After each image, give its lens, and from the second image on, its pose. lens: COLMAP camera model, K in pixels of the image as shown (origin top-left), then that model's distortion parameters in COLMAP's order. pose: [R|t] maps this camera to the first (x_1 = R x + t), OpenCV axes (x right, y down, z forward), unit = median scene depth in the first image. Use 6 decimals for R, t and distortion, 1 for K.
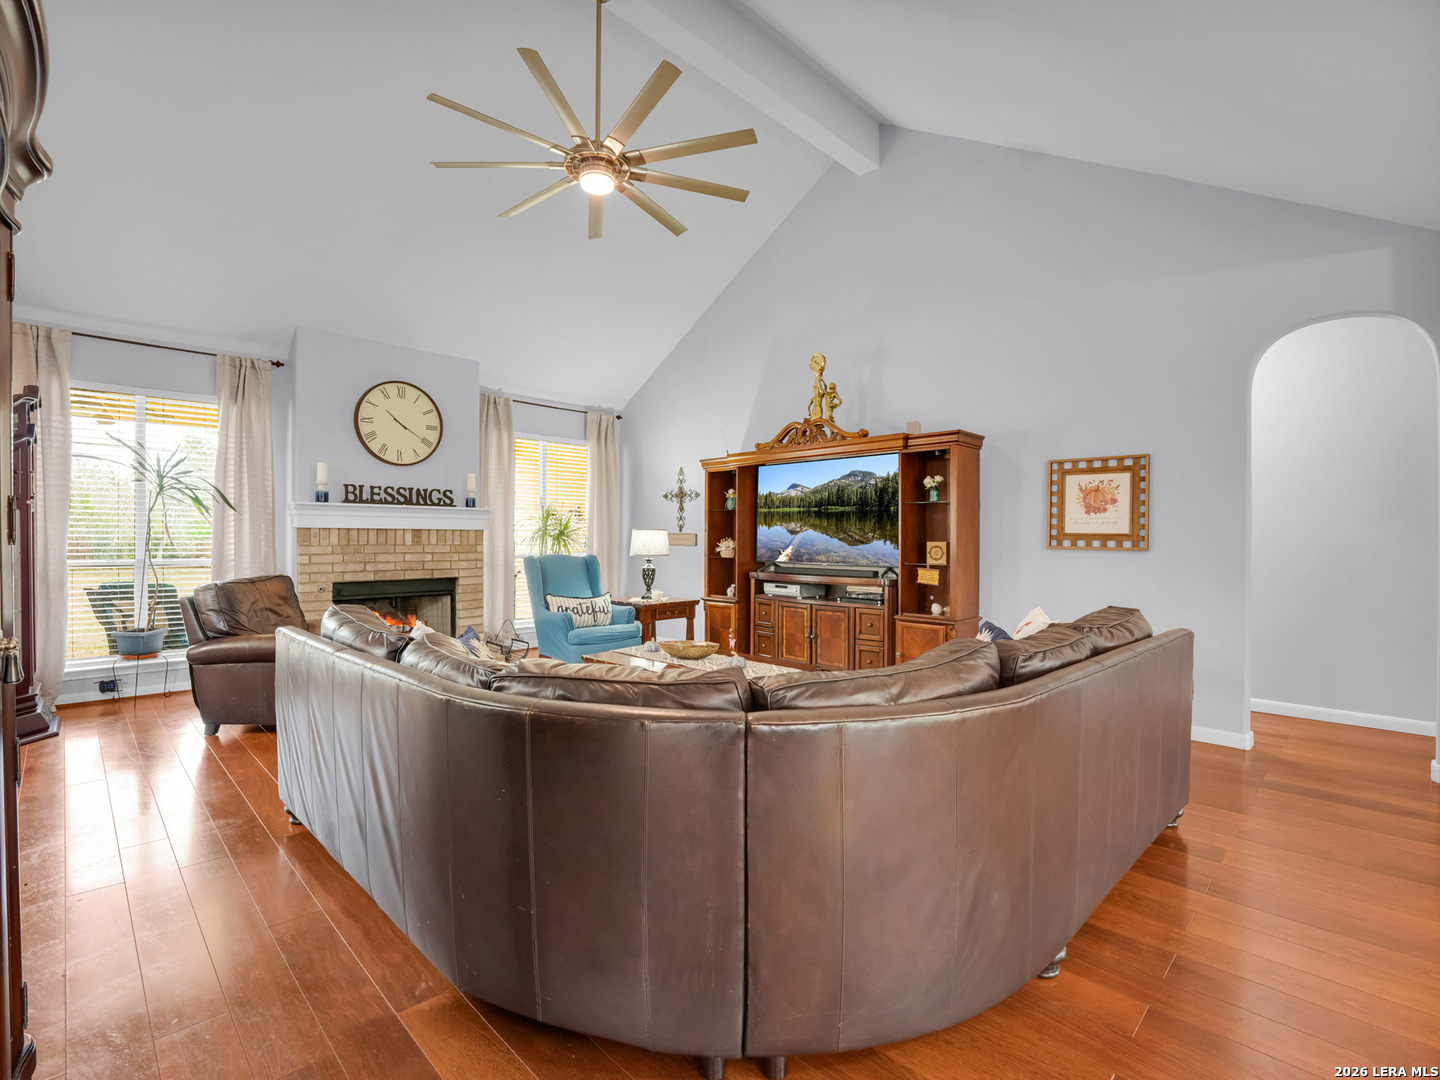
lens RADIAL K [[674.1, 0, 721.0], [0, 674.1, 542.6], [0, 0, 1]] dist [-0.023598, 0.001394]
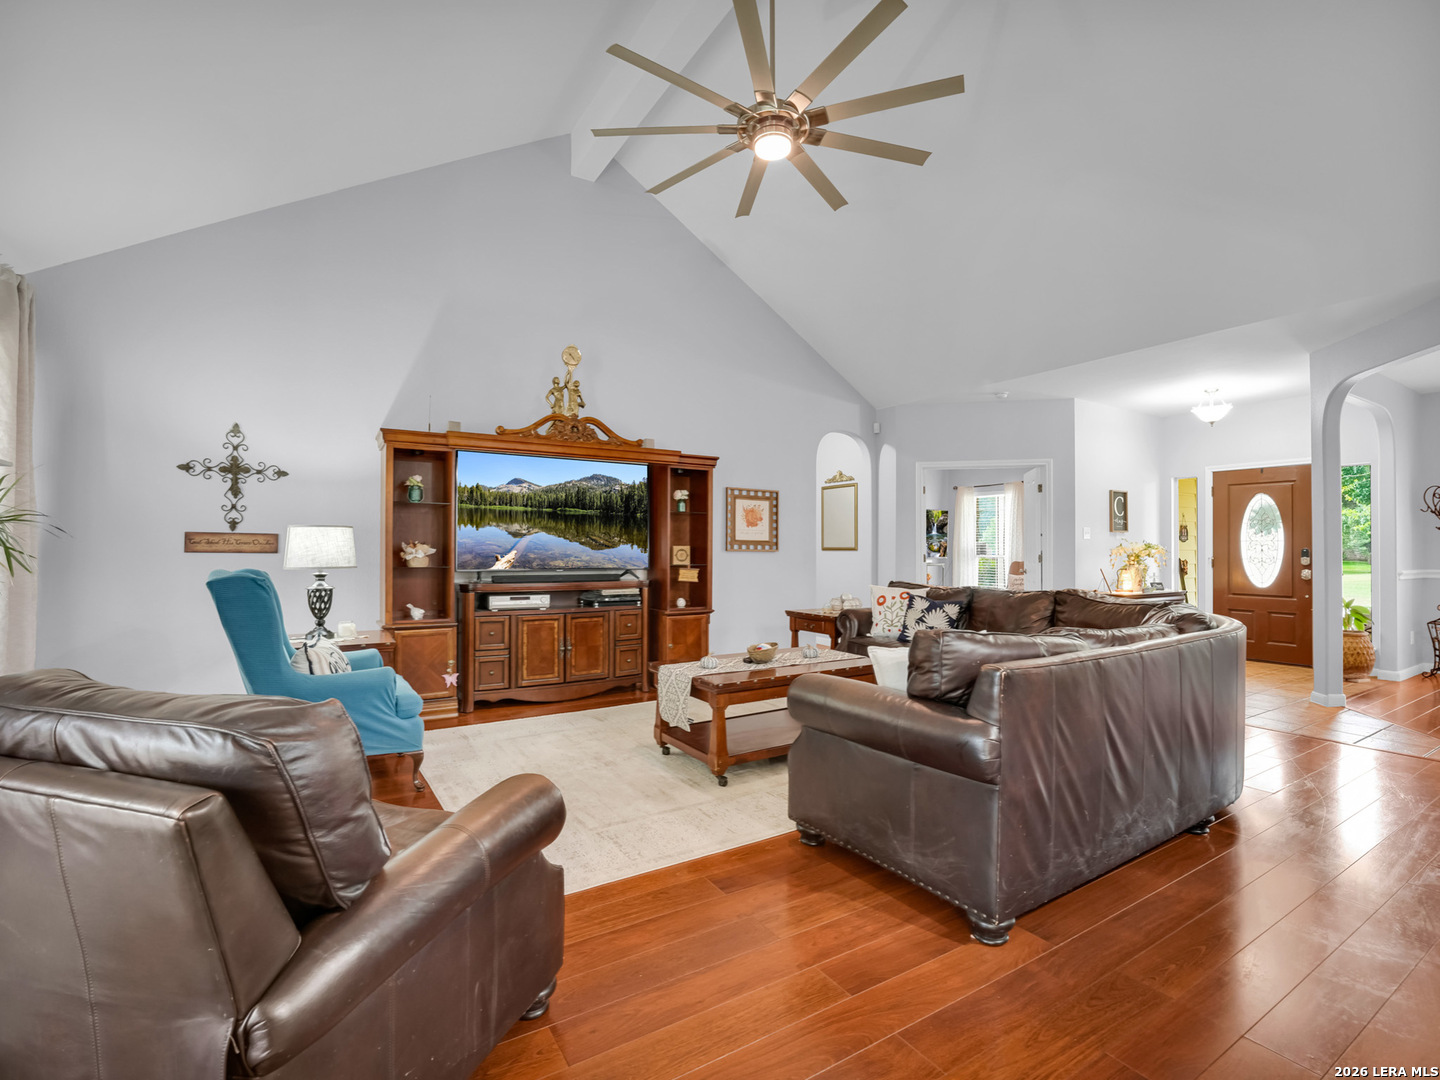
lens RADIAL K [[674.1, 0, 727.4], [0, 674.1, 542.0], [0, 0, 1]] dist [-0.023598, 0.001394]
pose [[0.223271, 0.008743, 0.974717, -0.682025], [0.003794, 0.999944, -0.009839, 0.003375], [-0.974749, 0.005895, 0.223225, 0.547340]]
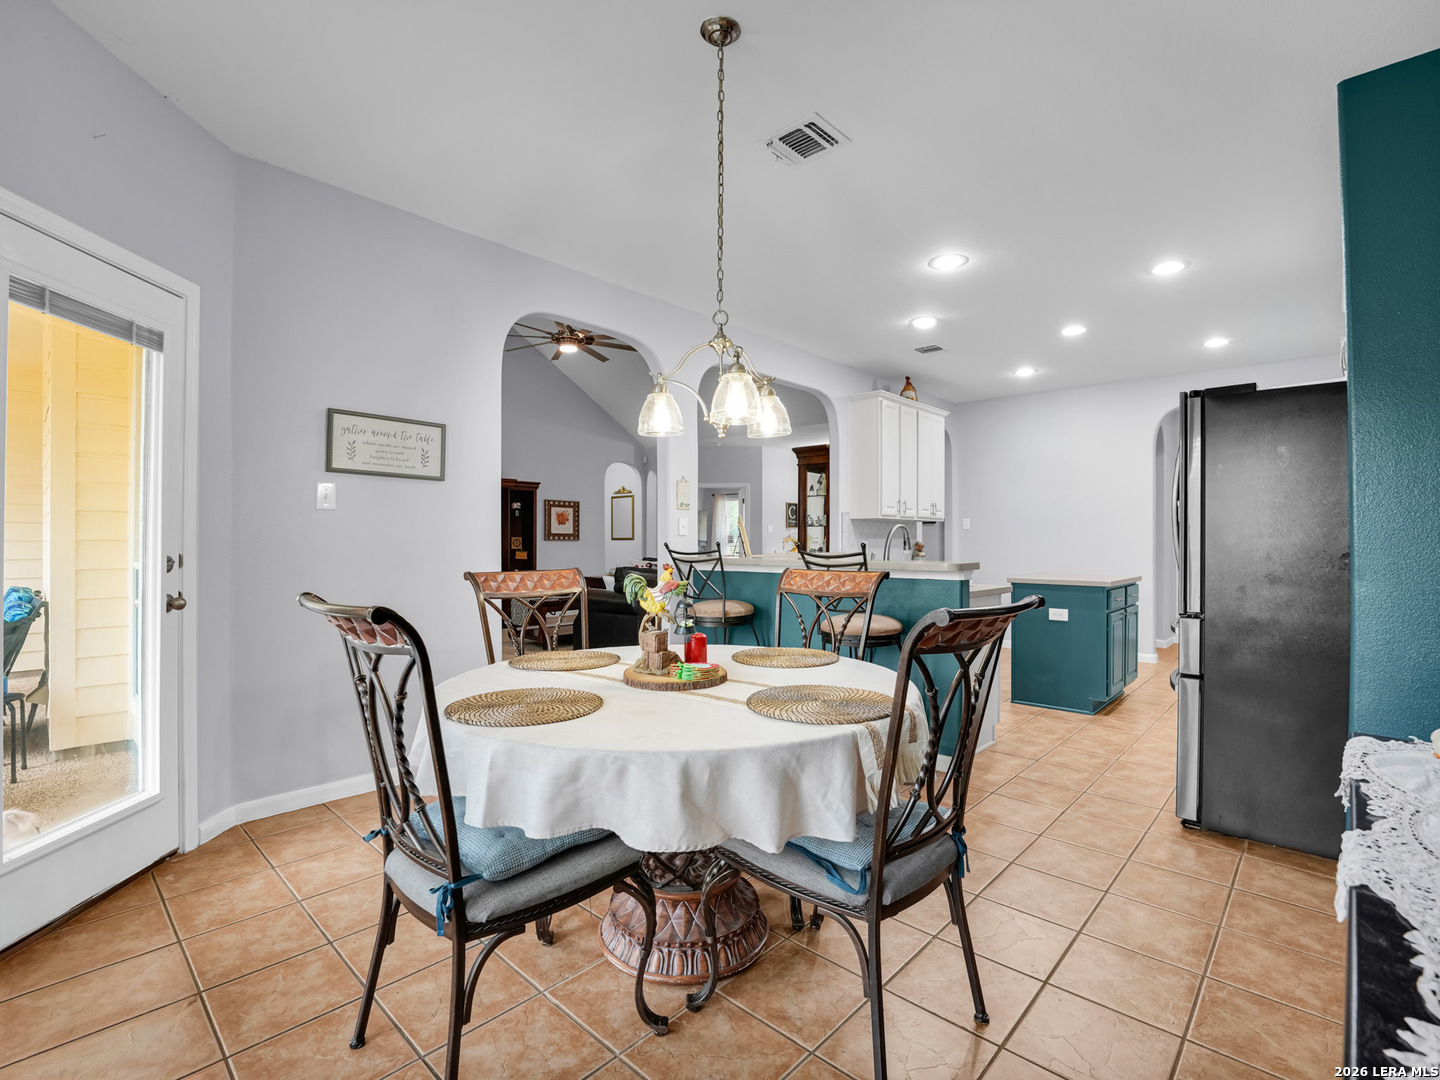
lens RADIAL K [[674.1, 0, 737.8], [0, 674.1, 538.8], [0, 0, 1]] dist [-0.023598, 0.001394]
pose [[-0.057533, -0.000752, 0.998343, -1.361124], [0.009681, 0.999952, 0.001311, 0.006078], [-0.998297, 0.009740, -0.057523, 0.400347]]
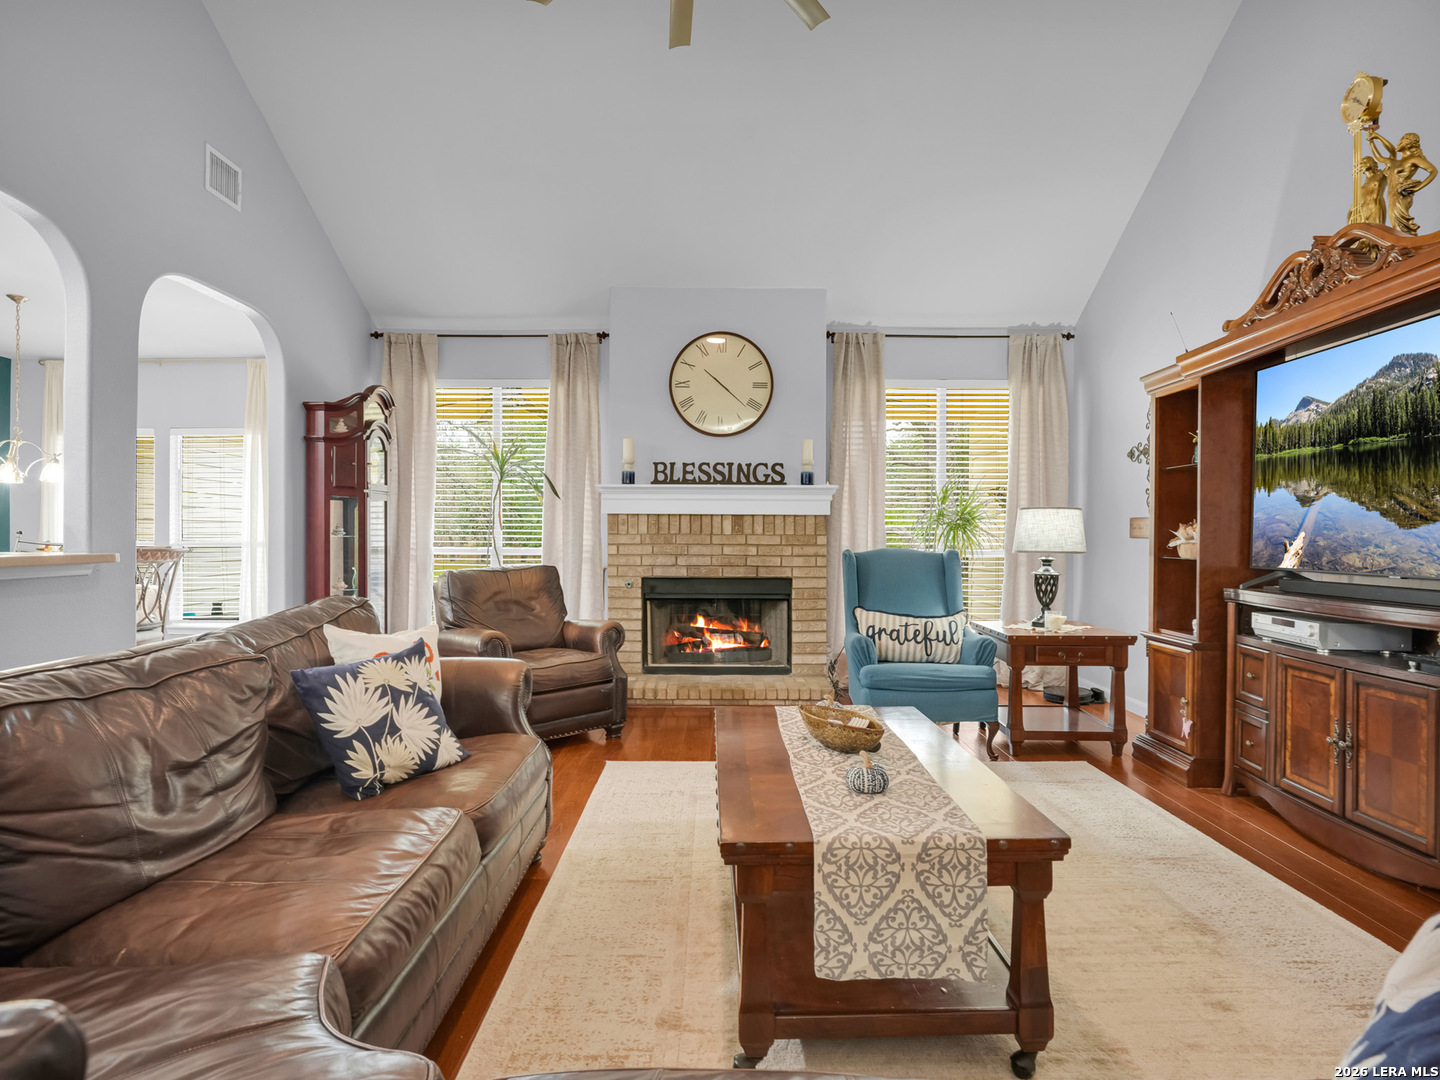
lens RADIAL K [[786.8, 0, 719.5], [0, 786.8, 535.4], [0, 0, 1]] dist [-0.002938, -0.002201]
pose [[0.693827, -0.002477, -0.720138, 0.212097], [-0.008153, 0.999903, -0.011294, 0.016008], [0.720096, 0.013708, 0.693739, 0.360389]]
